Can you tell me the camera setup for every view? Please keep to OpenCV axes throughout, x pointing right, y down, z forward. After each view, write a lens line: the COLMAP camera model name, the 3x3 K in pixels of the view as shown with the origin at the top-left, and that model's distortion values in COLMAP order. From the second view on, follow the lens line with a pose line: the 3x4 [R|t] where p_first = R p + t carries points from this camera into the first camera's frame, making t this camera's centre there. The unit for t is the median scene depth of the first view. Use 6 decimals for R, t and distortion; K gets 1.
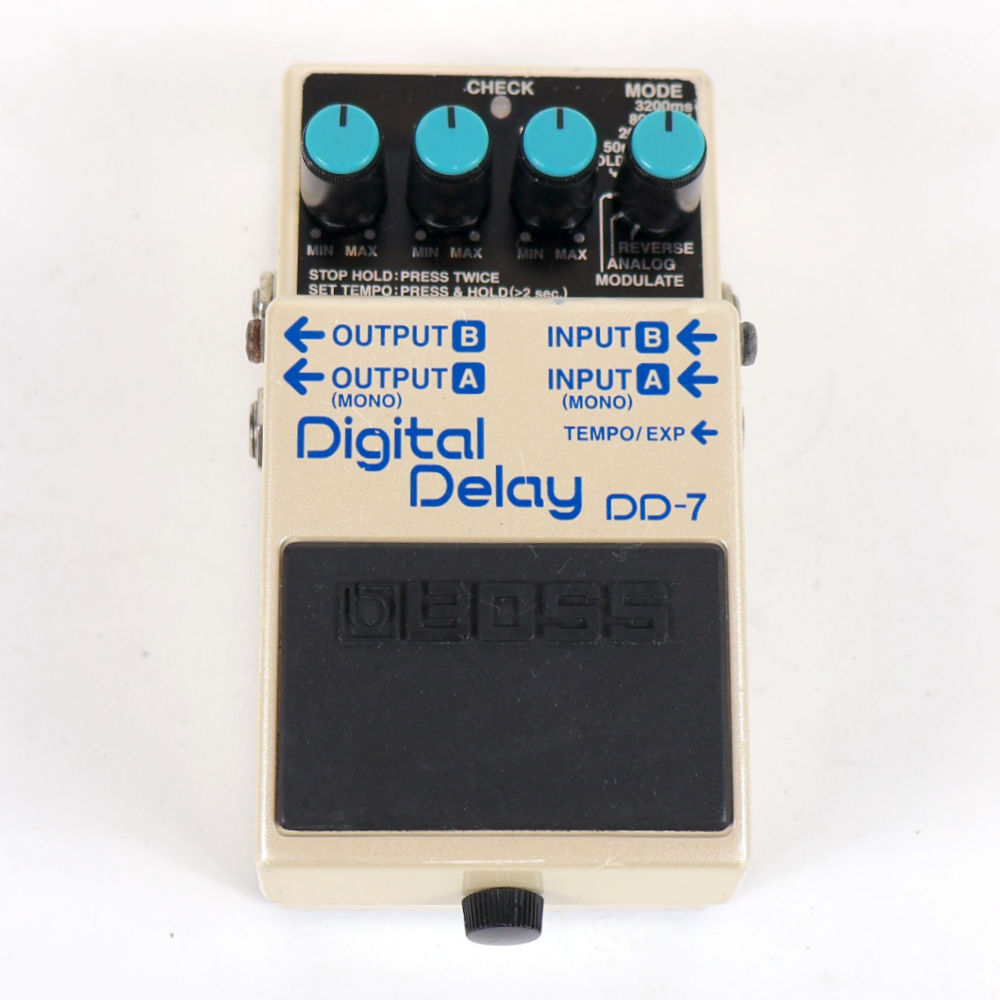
lens RADIAL K [[2273.4, 0, 470.6], [0, 2273.4, 498.5], [0, 0, 1]] dist [0.048134, 0.268225]
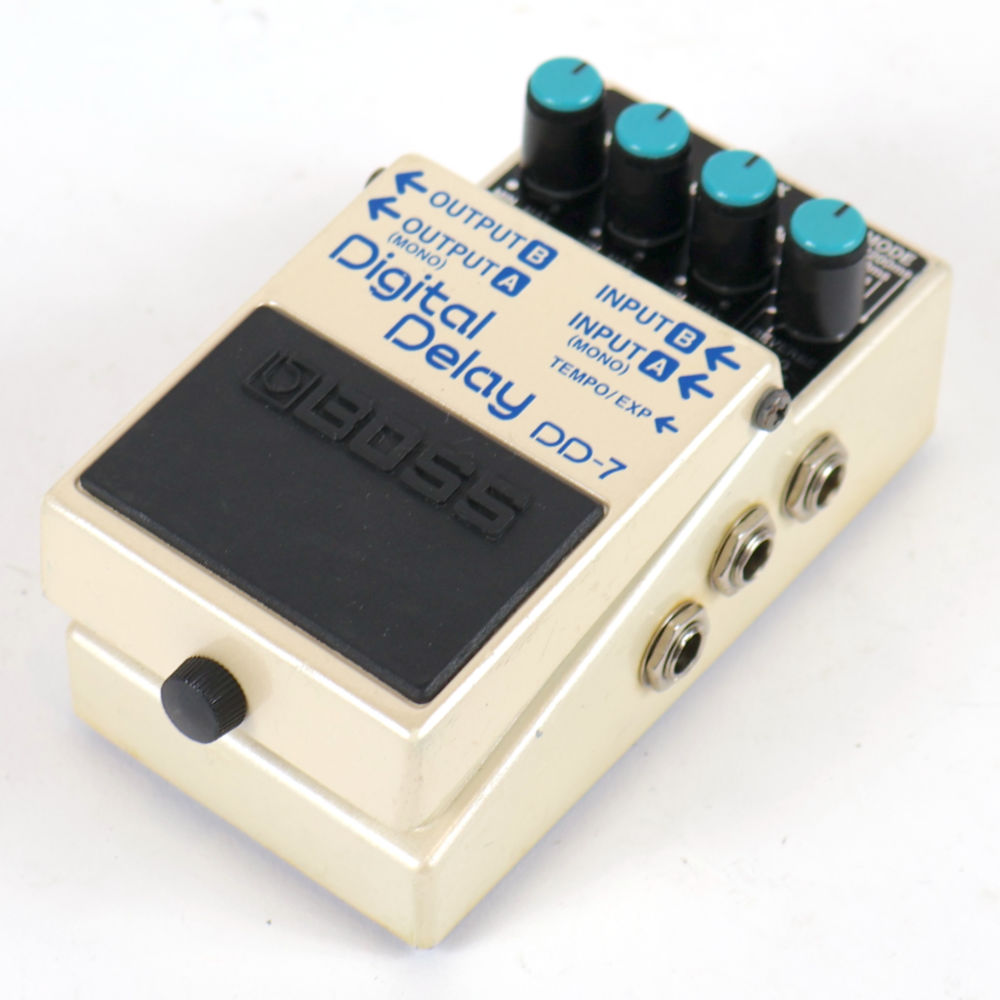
lens RADIAL K [[3446.7, 0, 500.0], [0, 3446.7, 500.0], [0, 0, 1]] dist [0.139874, -0.282804]
pose [[0.780645, 0.456666, -0.426672, 0.687572], [-0.592518, 0.757937, -0.272863, 0.437209], [0.198783, 0.465820, 0.862263, -0.265014]]
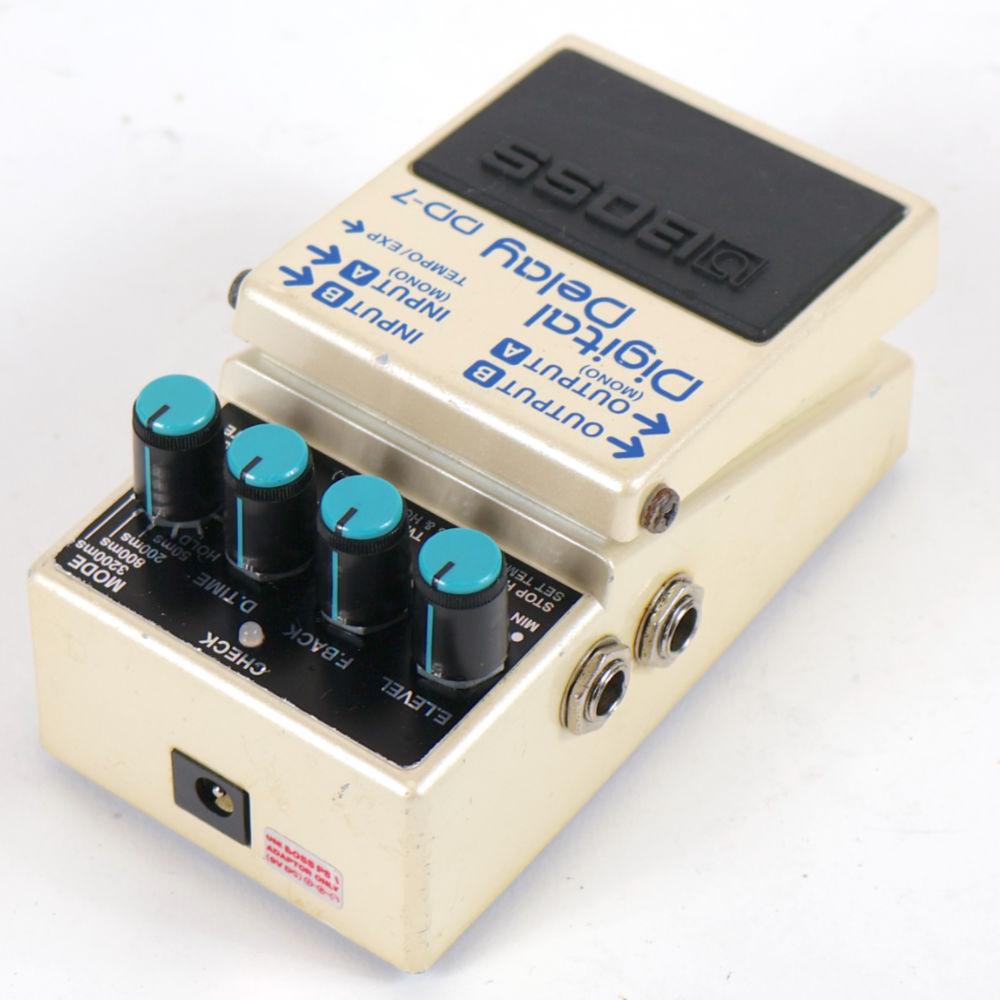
lens RADIAL K [[3446.7, 0, 500.0], [0, 3446.7, 500.0], [0, 0, 1]] dist [0.139874, -0.282804]
pose [[-0.805990, -0.455663, 0.377824, -0.580751], [0.553656, -0.354537, 0.753504, -1.184487], [-0.209391, 0.816501, 0.538034, 0.263553]]
